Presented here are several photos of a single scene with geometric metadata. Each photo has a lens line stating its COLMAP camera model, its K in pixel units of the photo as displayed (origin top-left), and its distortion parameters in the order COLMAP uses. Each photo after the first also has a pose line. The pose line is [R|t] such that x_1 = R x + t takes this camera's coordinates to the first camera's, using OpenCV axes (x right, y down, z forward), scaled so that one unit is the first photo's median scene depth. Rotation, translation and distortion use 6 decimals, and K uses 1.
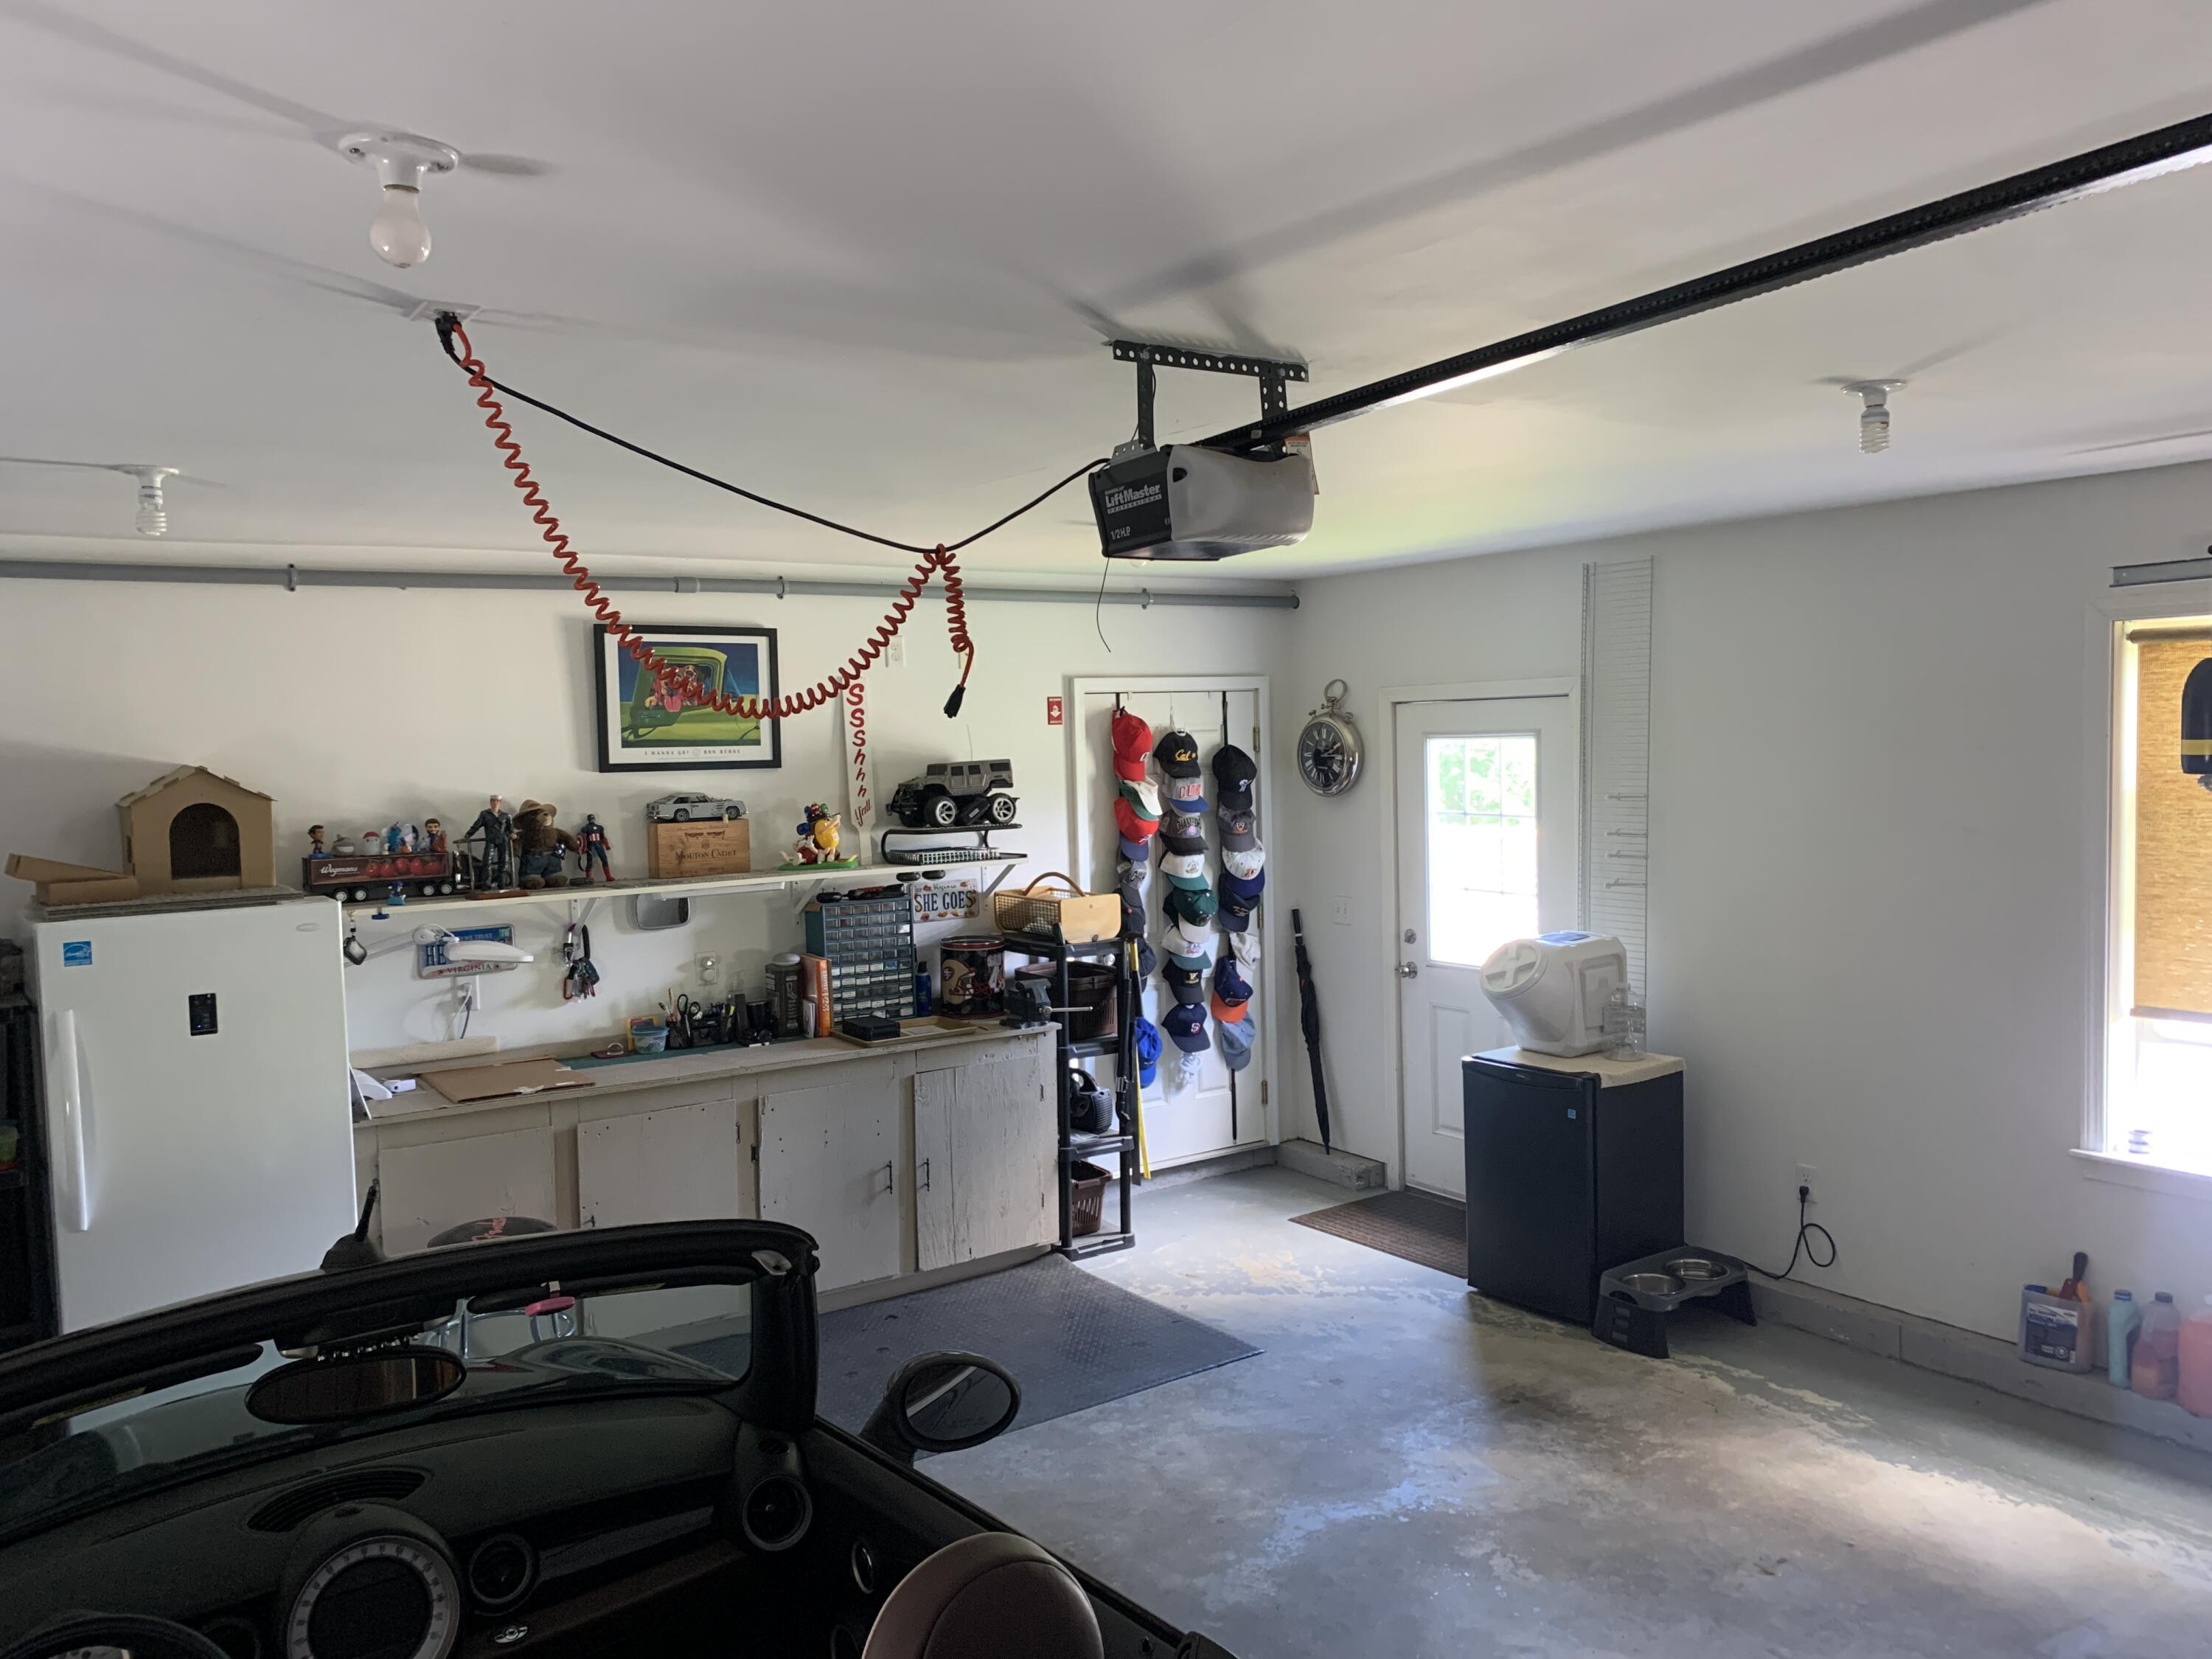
lens RADIAL K [[1690.5, 0, 1110.1], [0, 1690.5, 808.6], [0, 0, 1]] dist [0.047261, -0.059314]
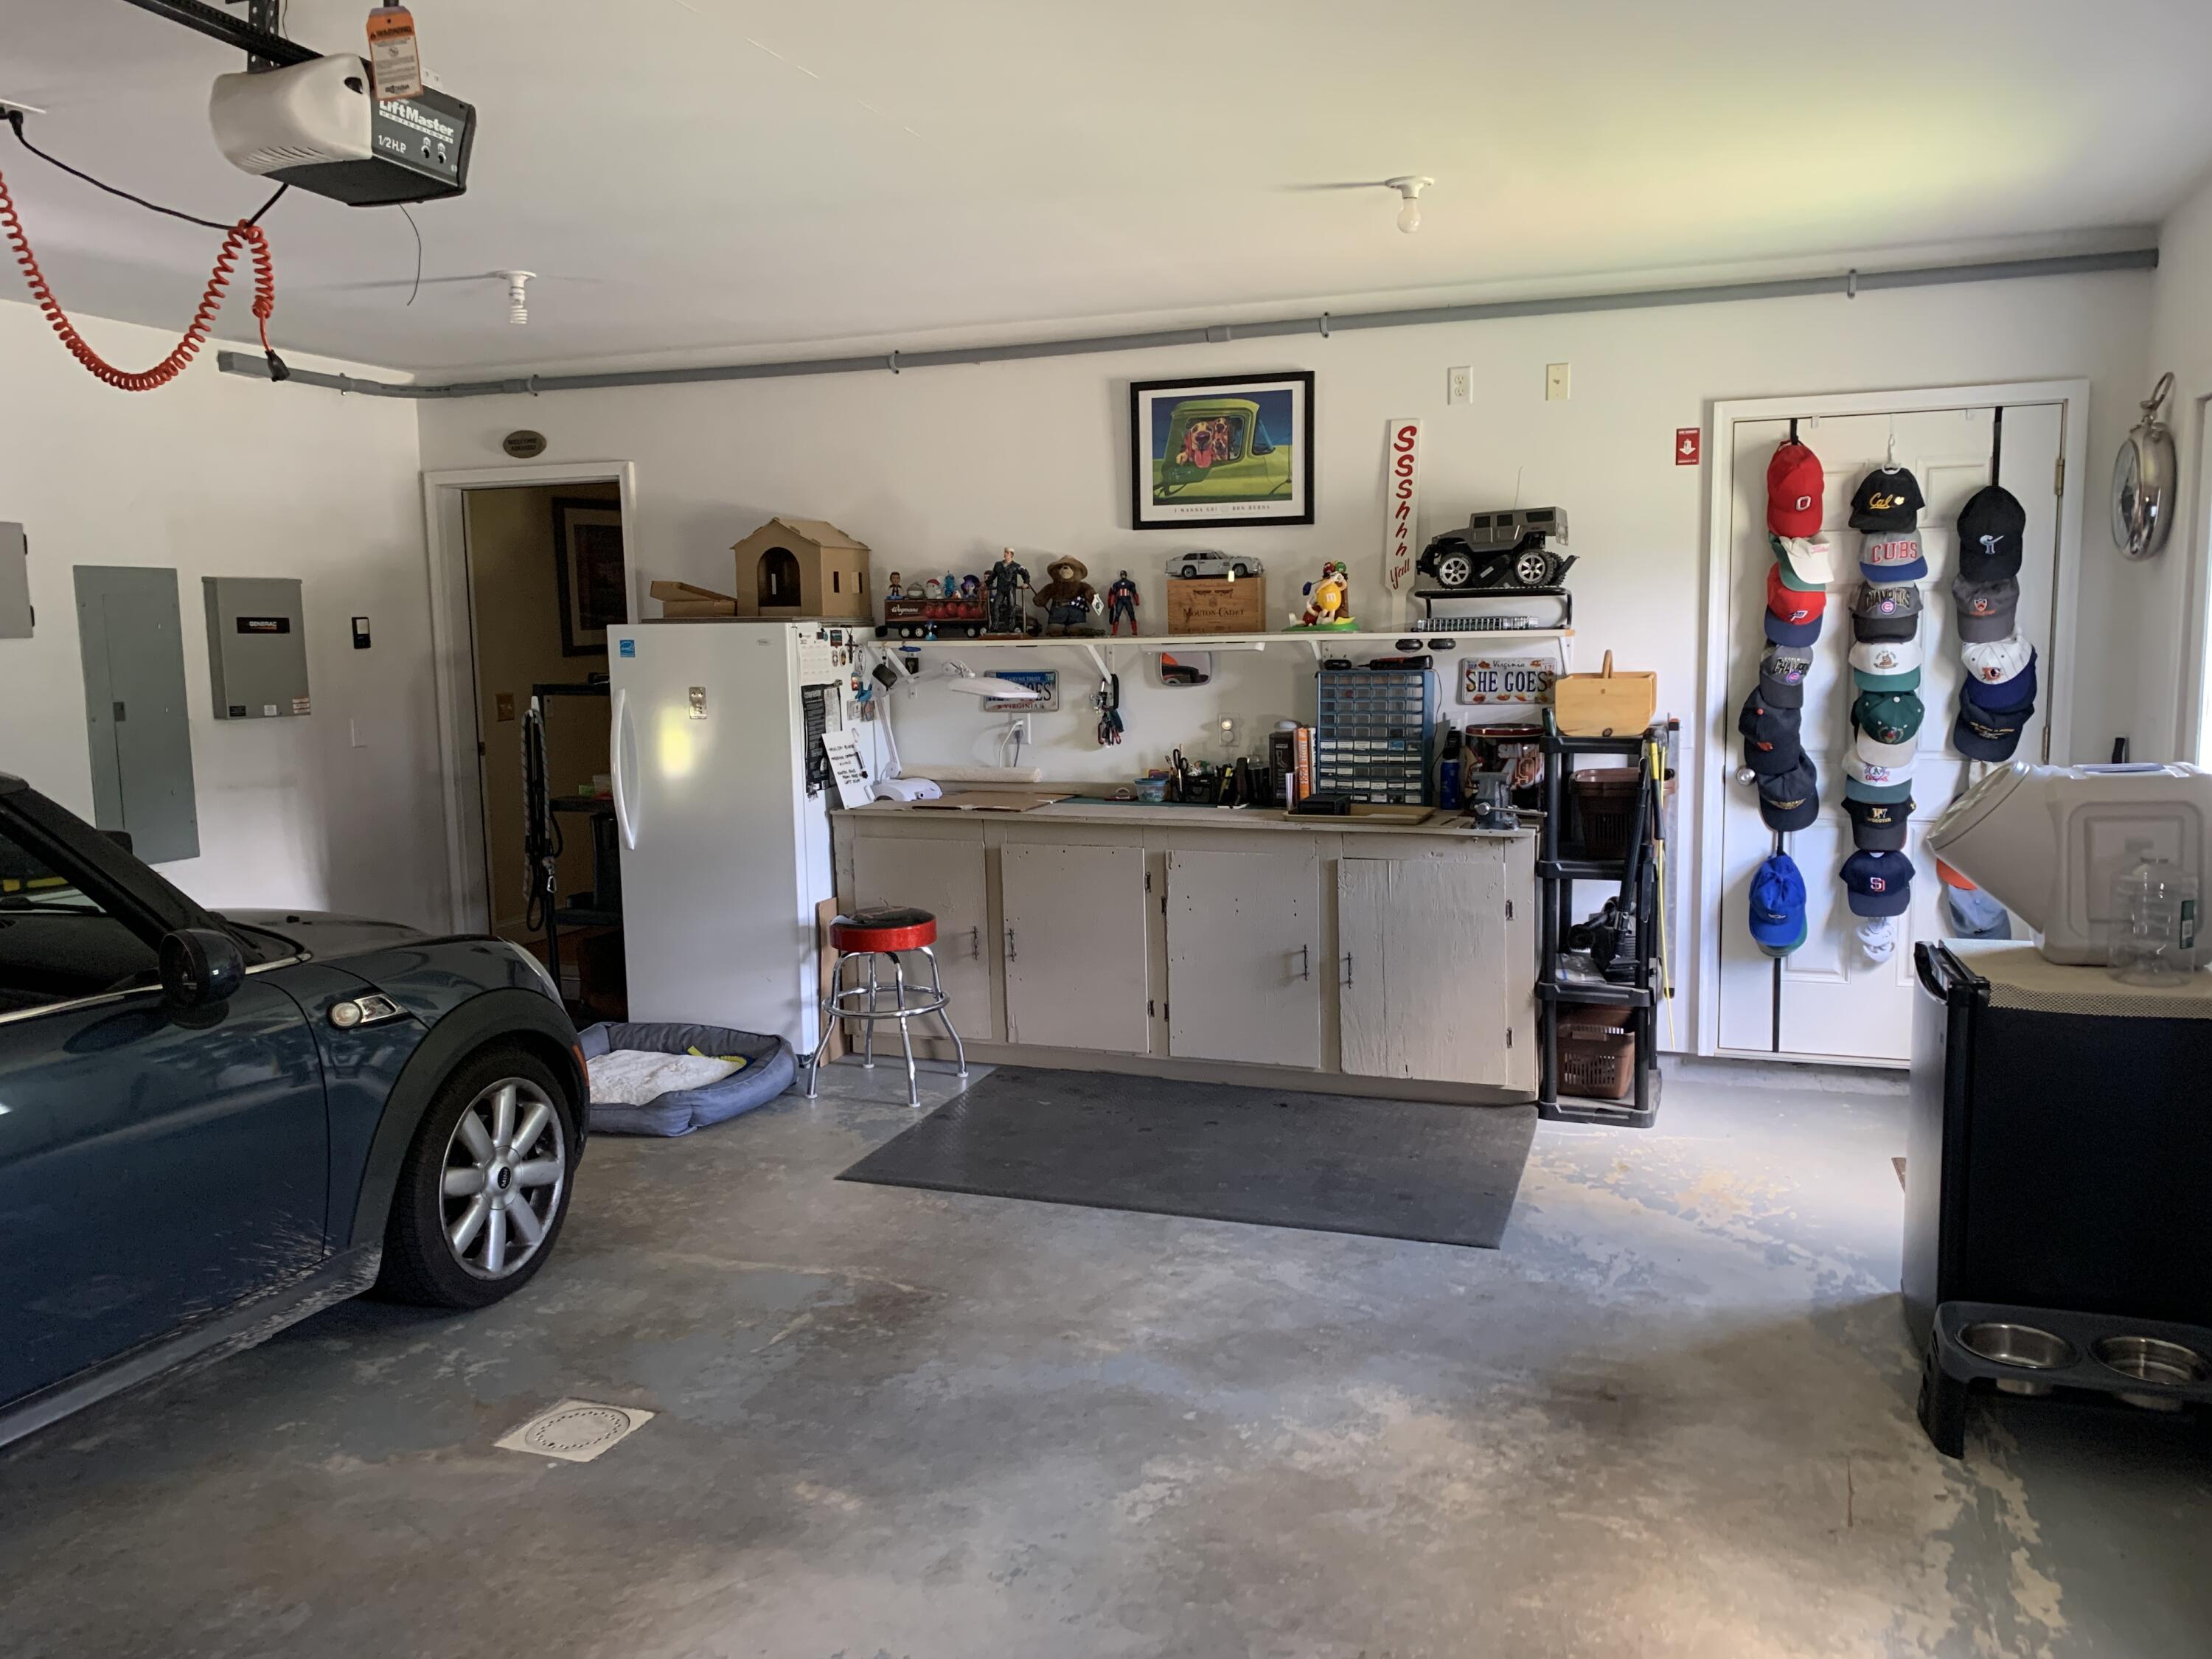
lens RADIAL K [[1690.5, 0, 1111.1], [0, 1690.5, 843.6], [0, 0, 1]] dist [0.047261, -0.059314]
pose [[0.578859, 0.121366, -0.806345, 0.545919], [-0.035265, 0.991663, 0.123943, 0.041082], [0.814665, -0.043310, 0.578312, 0.378653]]
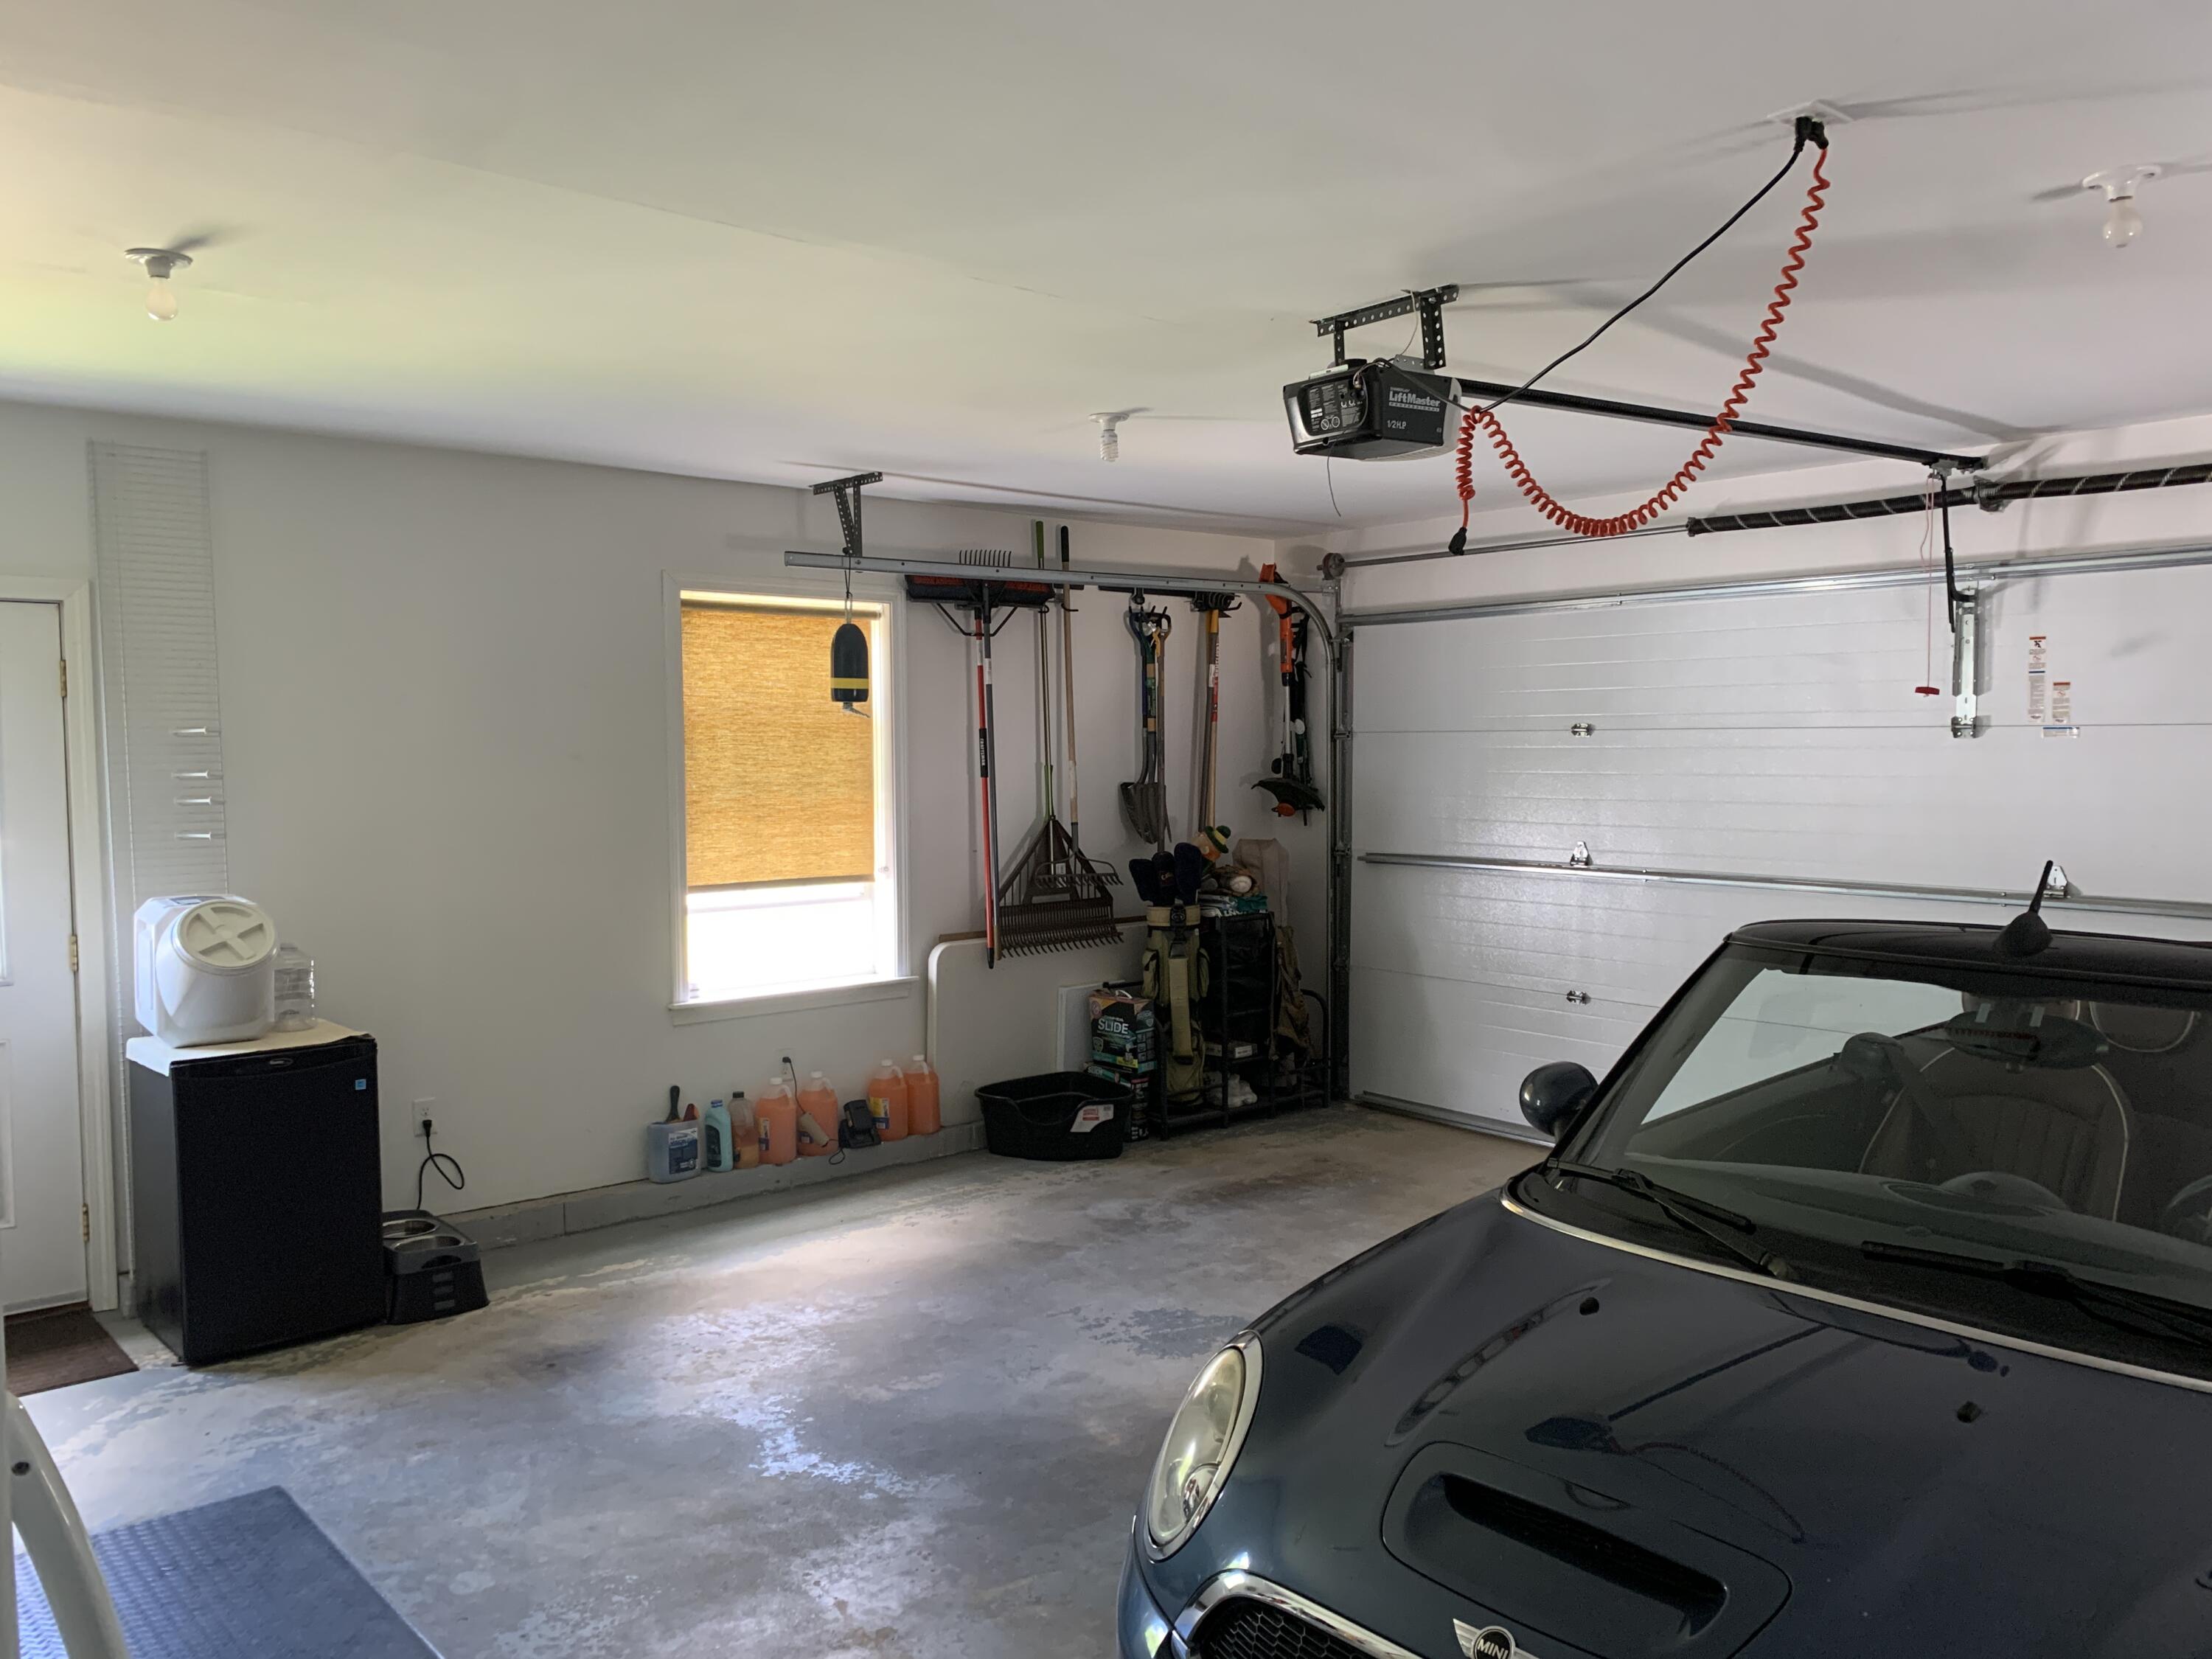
lens RADIAL K [[1690.5, 0, 1112.7], [0, 1690.5, 829.2], [0, 0, 1]] dist [0.047261, -0.059314]
pose [[-0.097384, -0.025180, 0.994928, -0.588794], [0.054119, 0.998067, 0.030557, 0.040327], [-0.993774, 0.056820, -0.095833, 0.649532]]
